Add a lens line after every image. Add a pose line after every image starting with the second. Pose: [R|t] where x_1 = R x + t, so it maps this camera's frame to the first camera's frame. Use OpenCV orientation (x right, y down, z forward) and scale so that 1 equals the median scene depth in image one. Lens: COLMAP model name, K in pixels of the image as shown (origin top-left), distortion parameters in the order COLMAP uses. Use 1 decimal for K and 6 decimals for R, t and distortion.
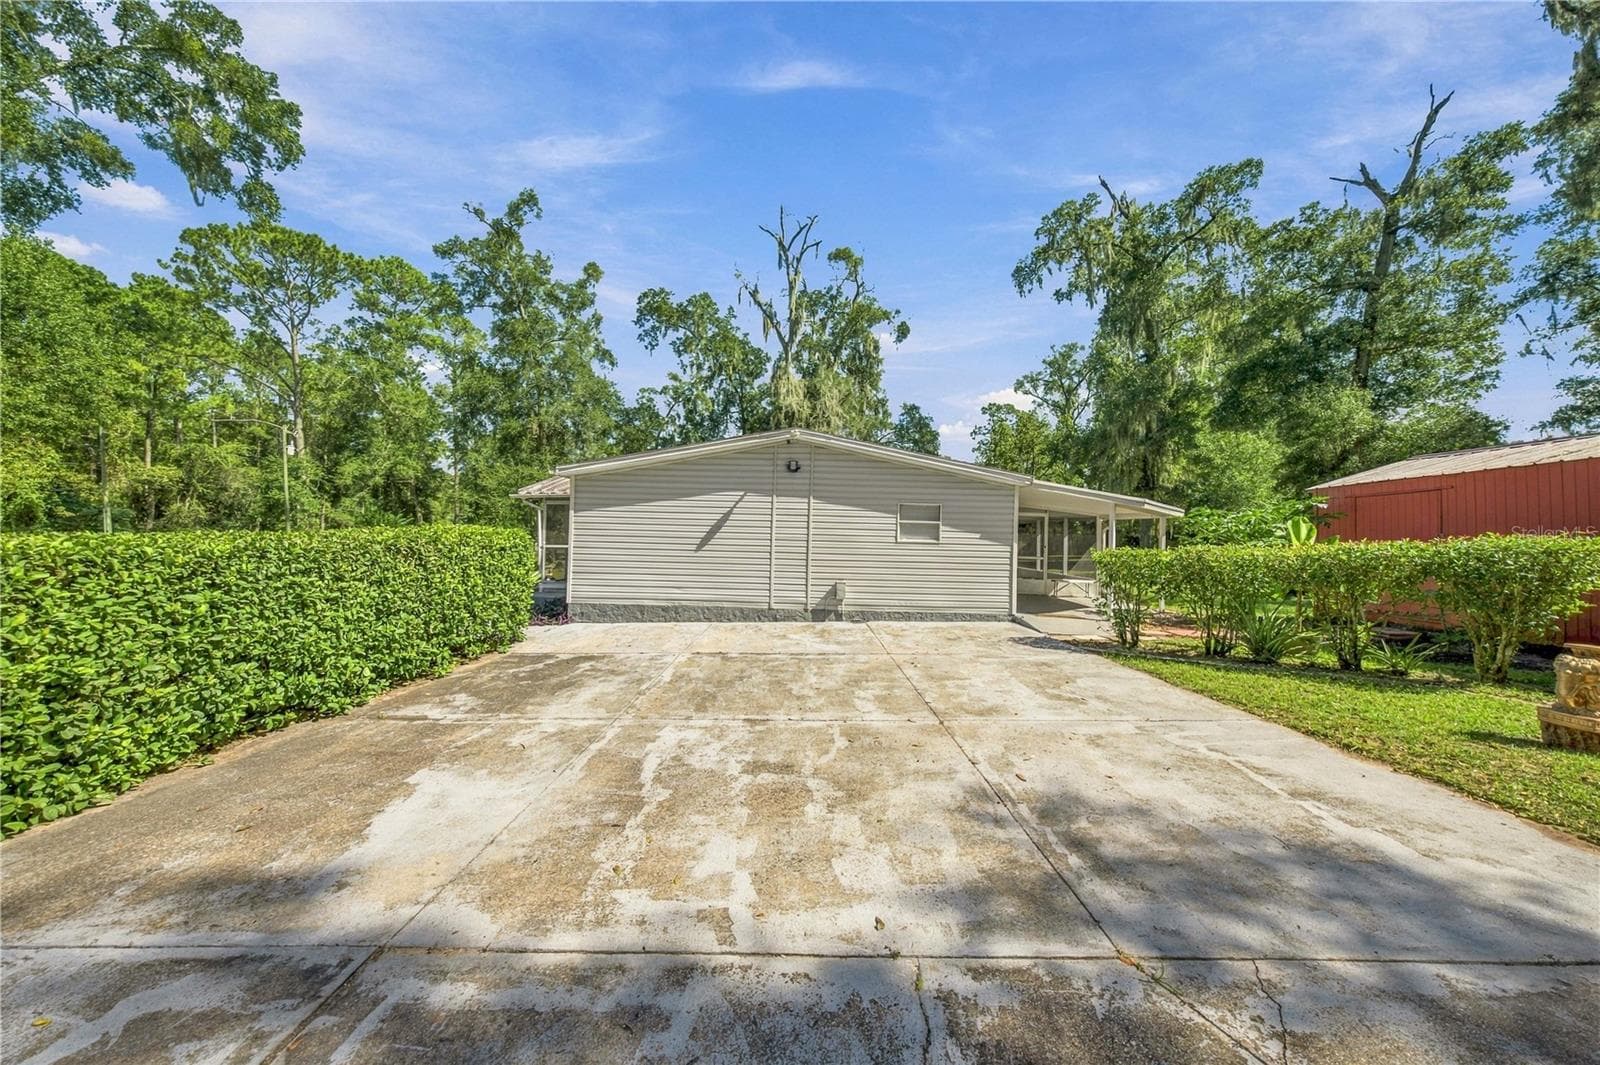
lens RADIAL K [[527.8, 0, 802.5], [0, 527.8, 532.0], [0, 0, 1]] dist [0.005004, -0.000108]
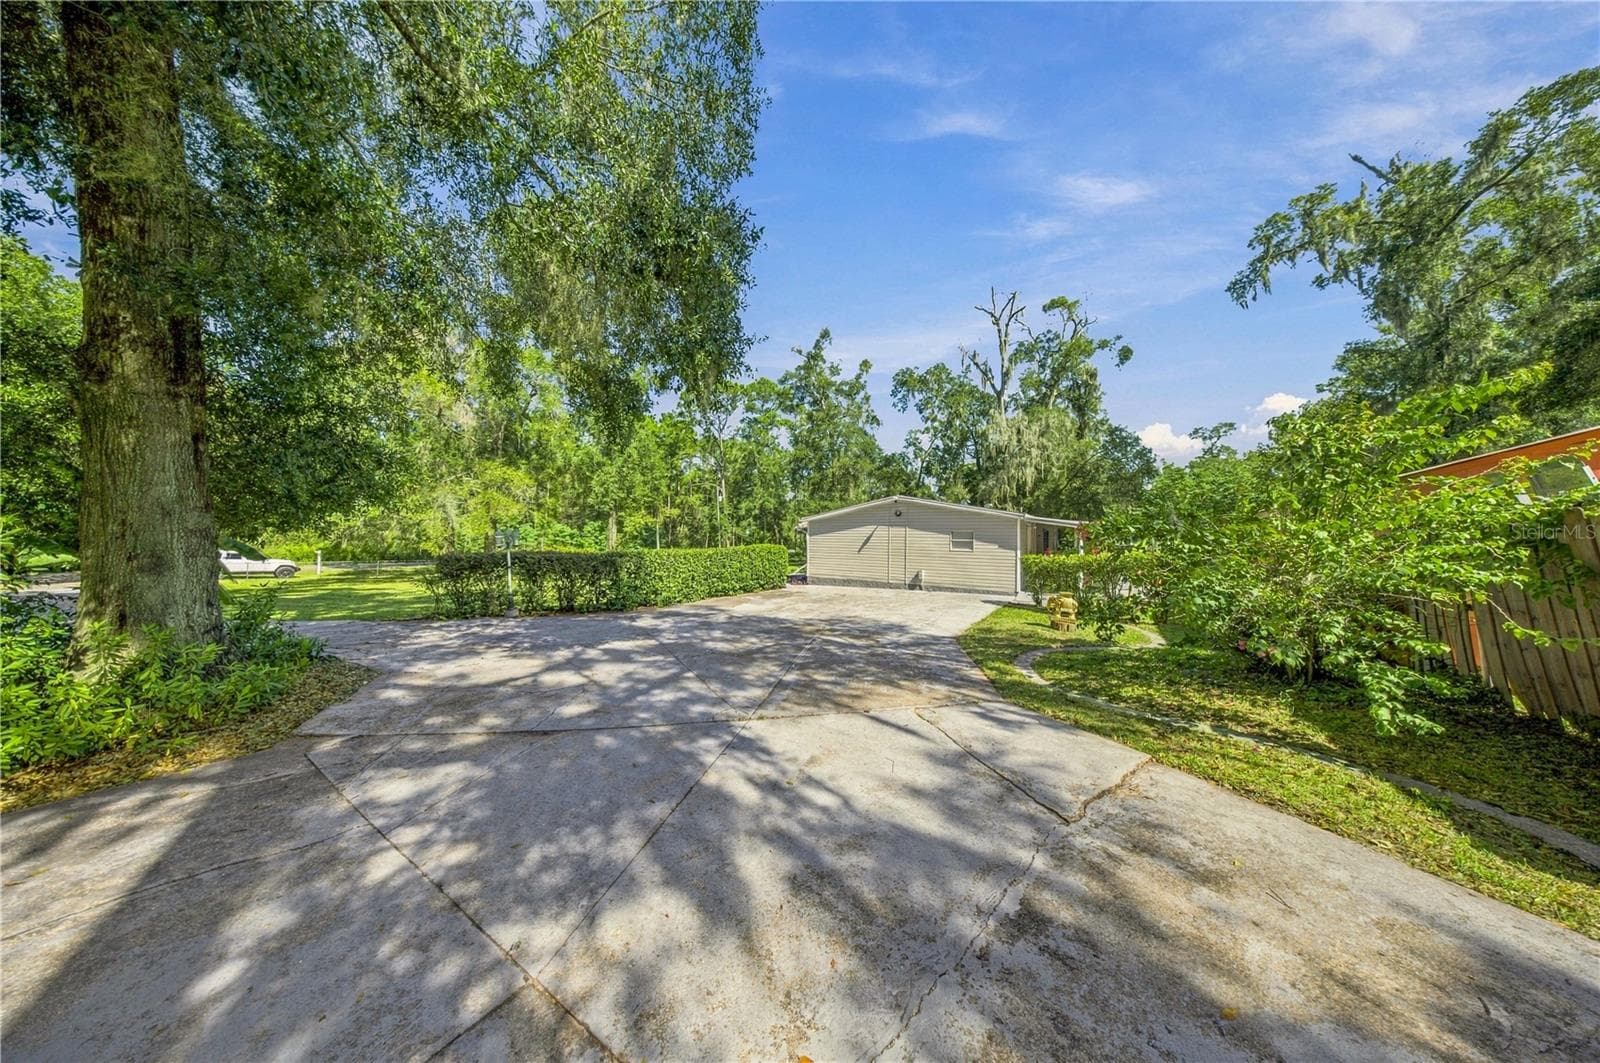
lens RADIAL K [[449.8, 0, 794.2], [0, 449.8, 535.2], [0, 0, 1]] dist [-0.000579, -0.000017]
pose [[0.821519, -0.015153, -0.569980, 0.161599], [0.013298, 0.999884, -0.007415, -0.007767], [0.570026, -0.001487, 0.821625, -0.163699]]
